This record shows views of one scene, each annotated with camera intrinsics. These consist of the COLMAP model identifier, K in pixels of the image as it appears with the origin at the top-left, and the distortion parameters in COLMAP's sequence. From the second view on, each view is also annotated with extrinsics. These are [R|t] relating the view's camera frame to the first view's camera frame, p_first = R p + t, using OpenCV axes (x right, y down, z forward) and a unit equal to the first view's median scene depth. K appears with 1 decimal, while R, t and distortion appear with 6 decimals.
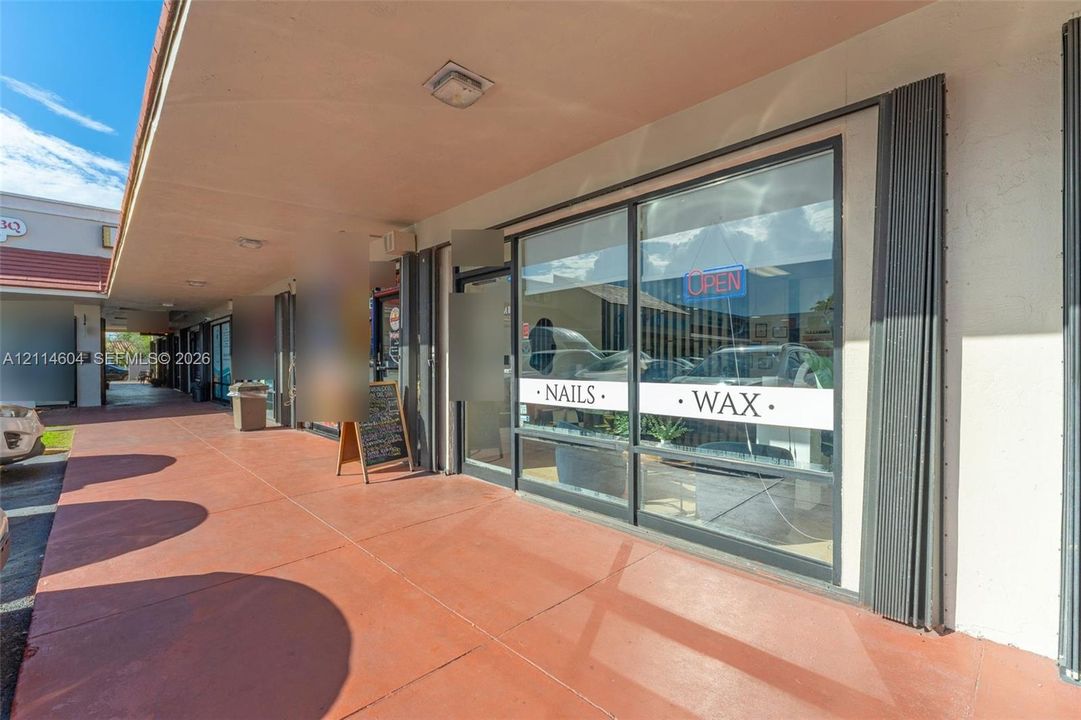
lens RADIAL K [[461.8, 0, 529.6], [0, 461.8, 364.3], [0, 0, 1]] dist [0.001229, 0.000188]
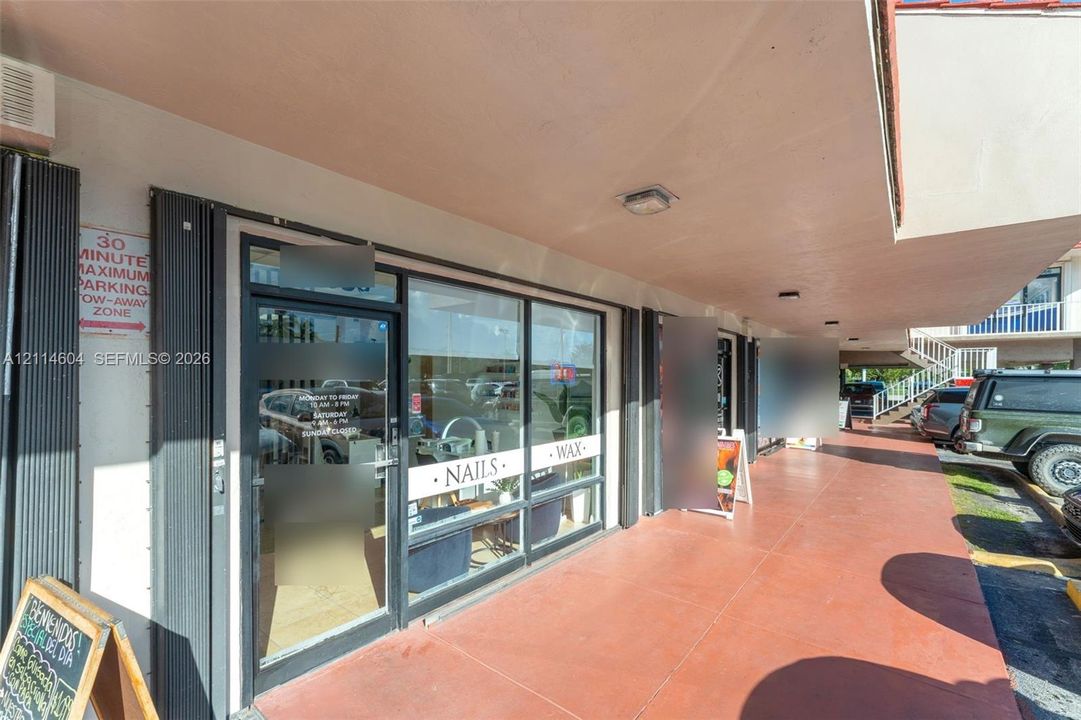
lens RADIAL K [[463.9, 0, 540.5], [0, 463.9, 379.6], [0, 0, 1]] dist [0.000841, 0.000081]
pose [[-0.132596, 0.004952, 0.991158, -0.878343], [0.010765, 0.999936, -0.003556, -0.119544], [-0.991112, 0.010198, -0.132641, 1.007461]]
